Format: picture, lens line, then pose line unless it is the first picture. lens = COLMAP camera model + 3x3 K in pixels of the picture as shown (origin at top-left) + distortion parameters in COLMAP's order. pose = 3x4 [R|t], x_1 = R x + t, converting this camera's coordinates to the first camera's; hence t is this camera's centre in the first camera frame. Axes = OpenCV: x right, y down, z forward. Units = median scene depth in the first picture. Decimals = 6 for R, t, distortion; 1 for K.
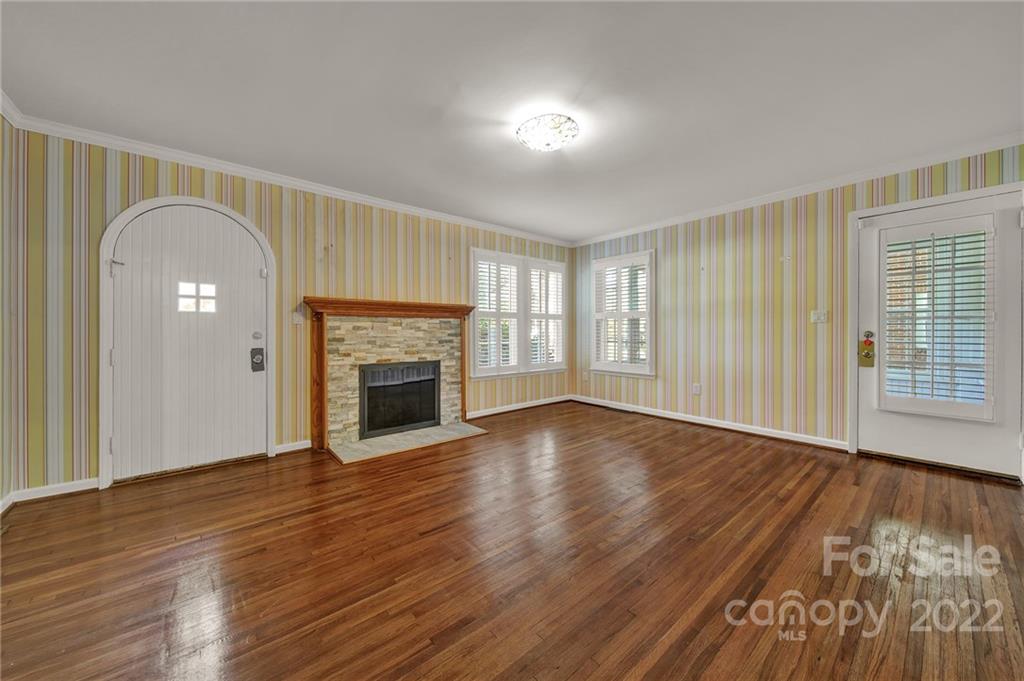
lens RADIAL K [[367.2, 0, 510.8], [0, 367.2, 331.8], [0, 0, 1]] dist [-0.001536, -0.000880]
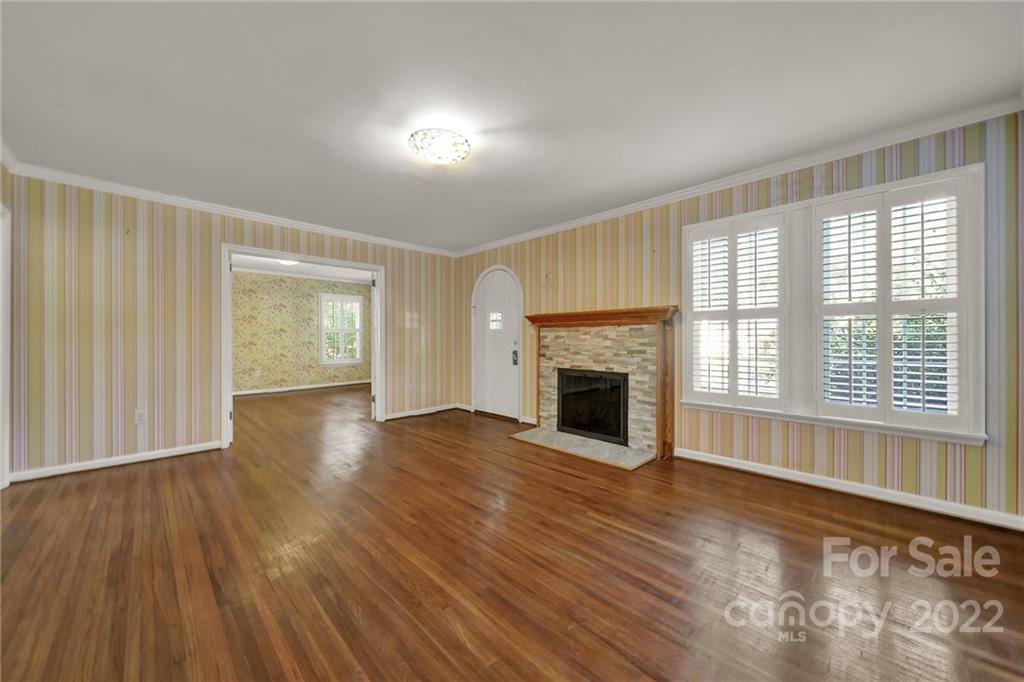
lens RADIAL K [[367.2, 0, 510.8], [0, 367.2, 340.7], [0, 0, 1]] dist [-0.001536, -0.000880]
pose [[0.079258, 0.005272, -0.996840, 0.710315], [-0.002067, 0.999985, 0.005124, -0.004225], [0.996852, 0.001654, 0.079268, 0.699089]]
